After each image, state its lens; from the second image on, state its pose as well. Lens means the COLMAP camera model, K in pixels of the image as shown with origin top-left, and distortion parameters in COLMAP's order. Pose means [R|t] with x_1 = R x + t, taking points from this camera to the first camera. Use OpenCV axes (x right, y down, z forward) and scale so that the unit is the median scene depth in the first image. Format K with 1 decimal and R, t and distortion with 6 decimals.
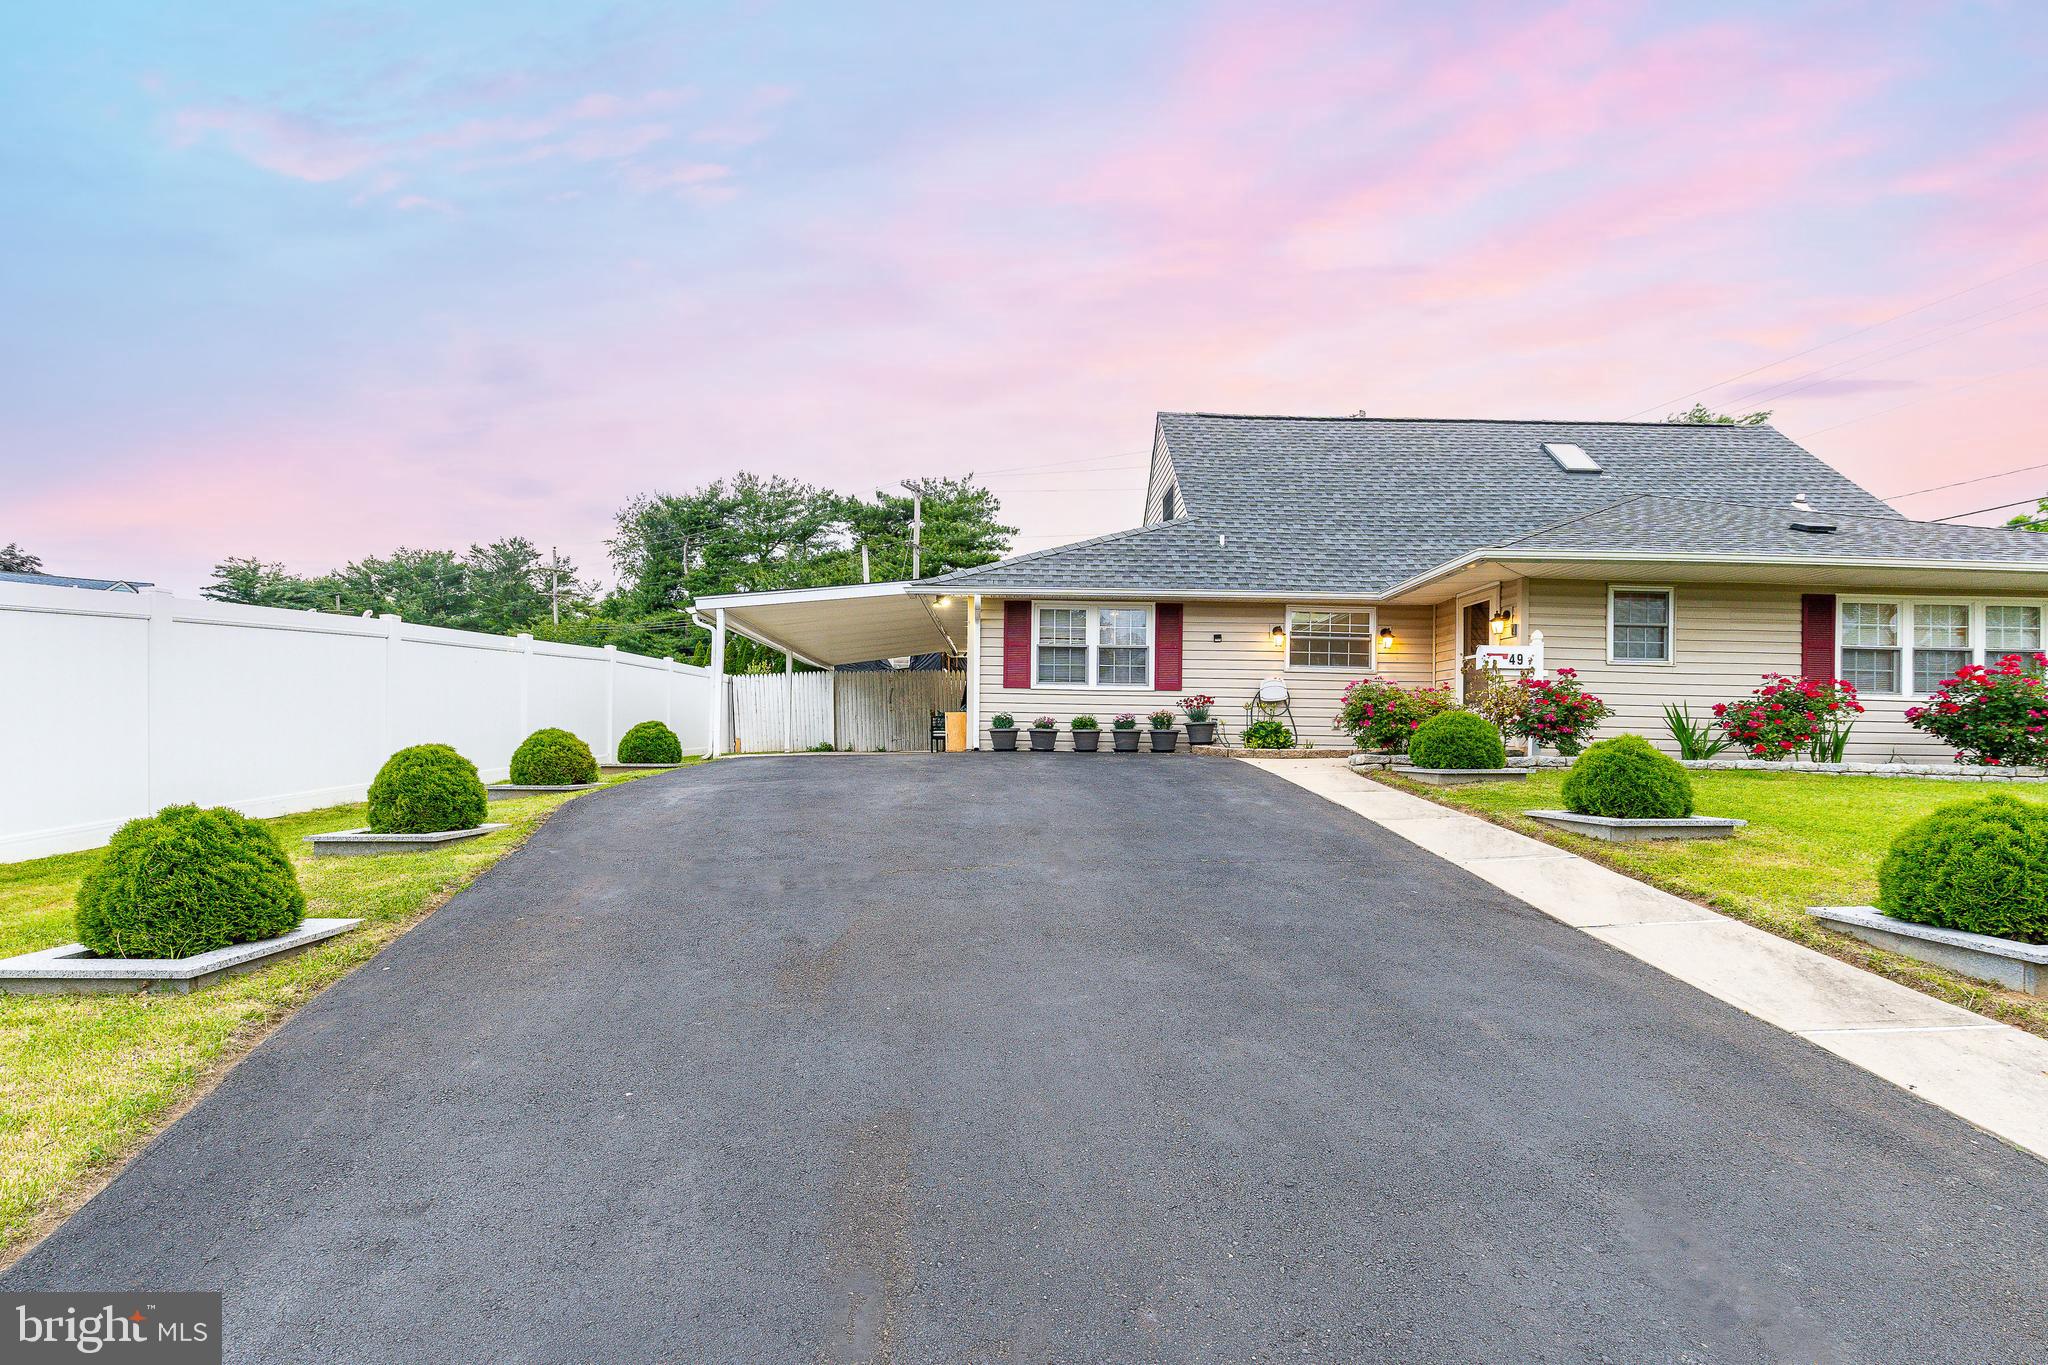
lens RADIAL K [[886.4, 0, 985.6], [0, 886.4, 733.3], [0, 0, 1]] dist [0.002621, 0.000143]
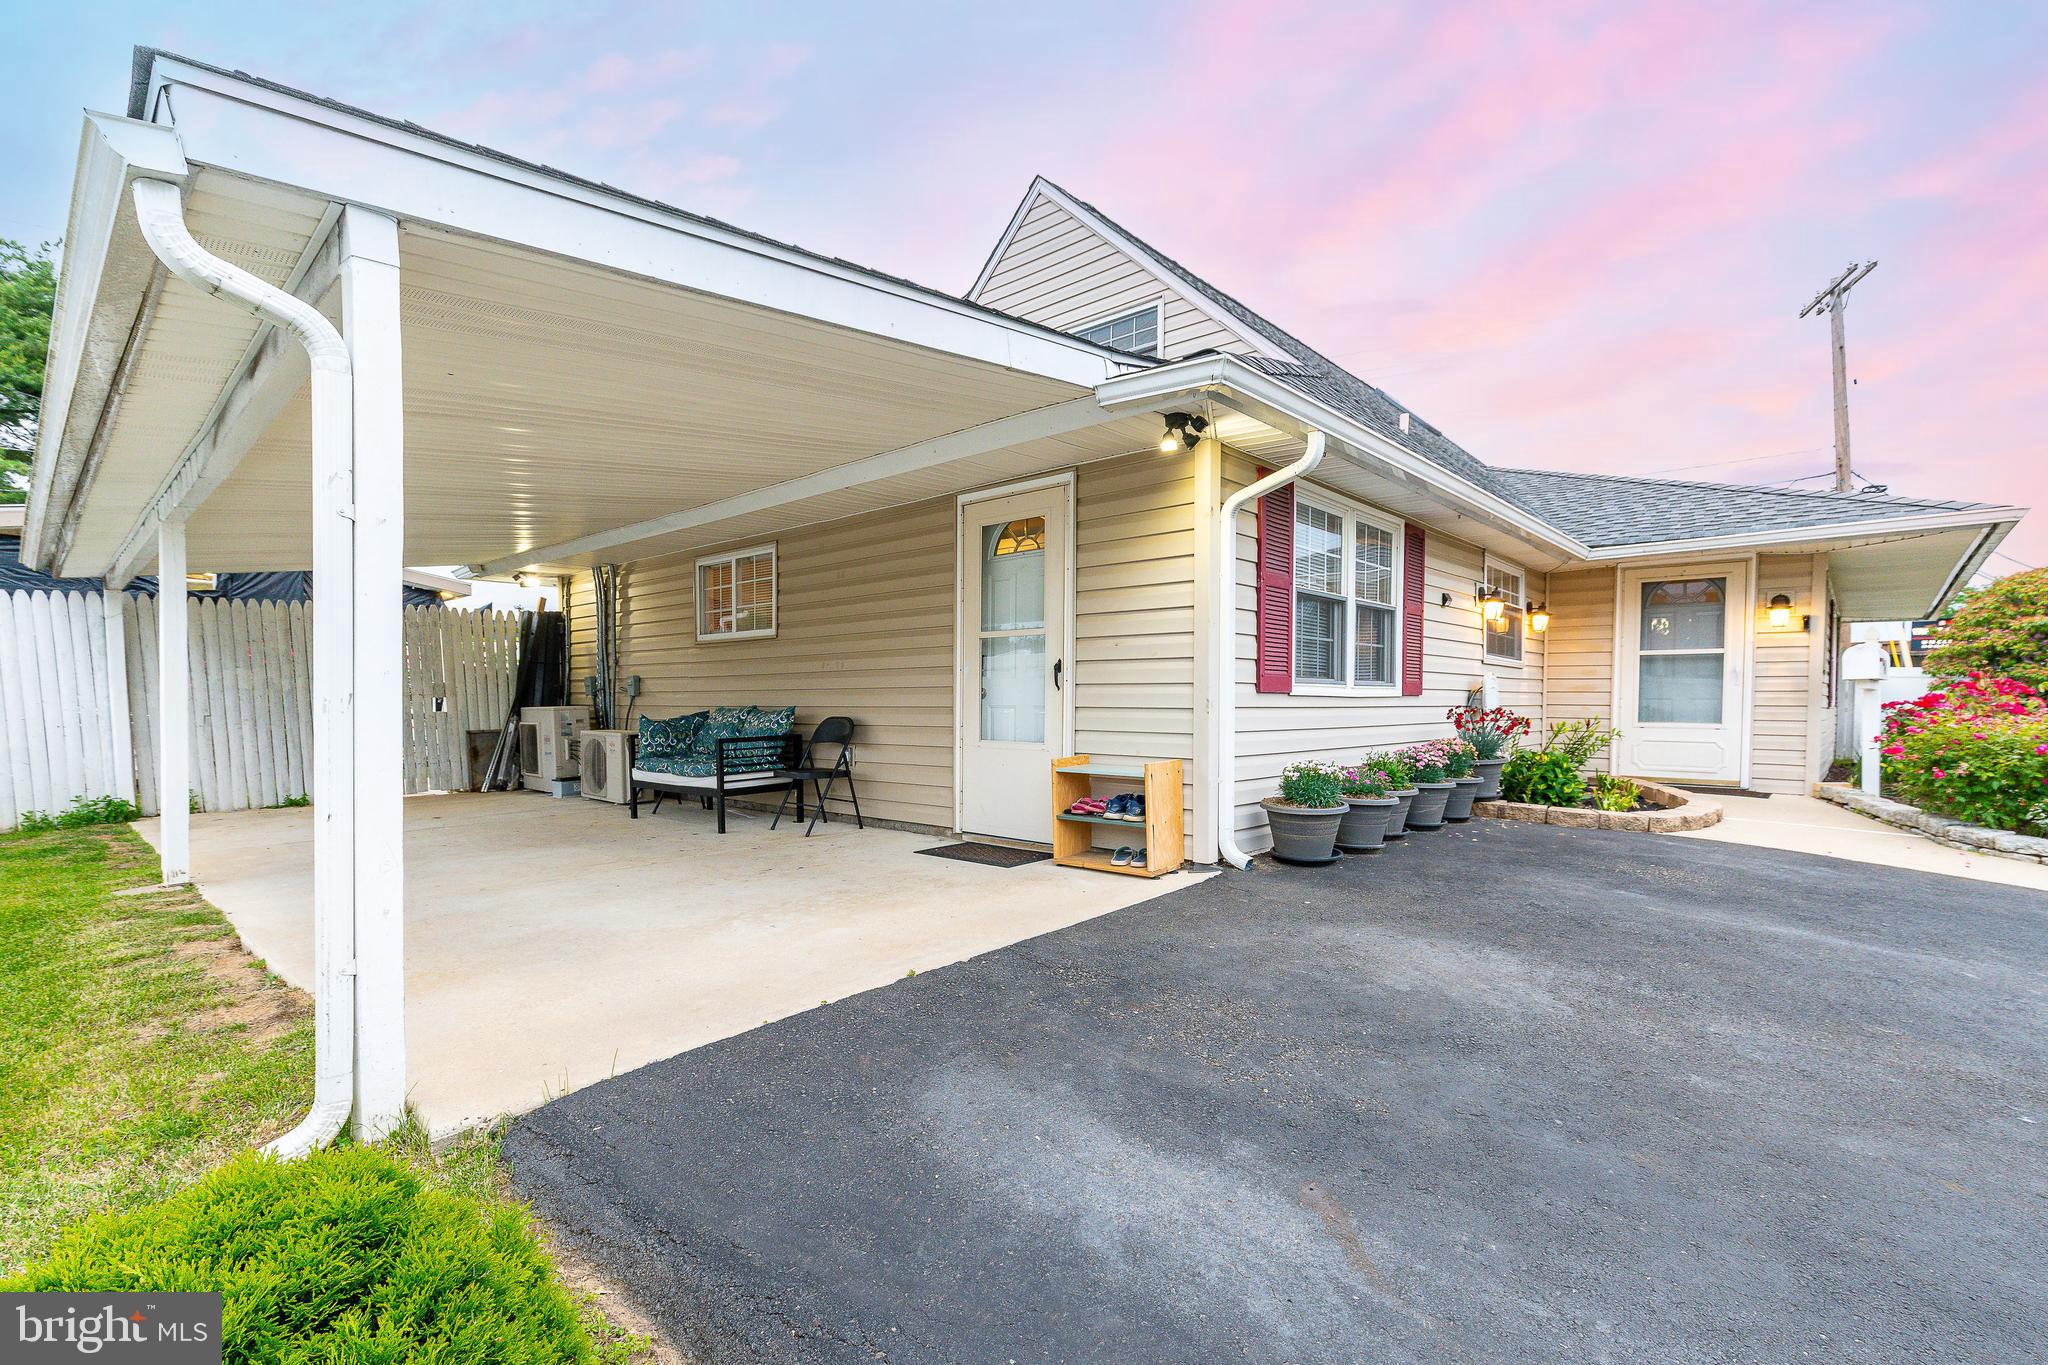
lens RADIAL K [[948.1, 0, 996.0], [0, 948.1, 719.9], [0, 0, 1]] dist [0.002538, 0.000927]
pose [[0.653100, -0.032776, 0.756562, -0.373667], [0.005089, 0.999230, 0.038896, -0.057057], [-0.757255, -0.021553, 0.652764, 0.822929]]
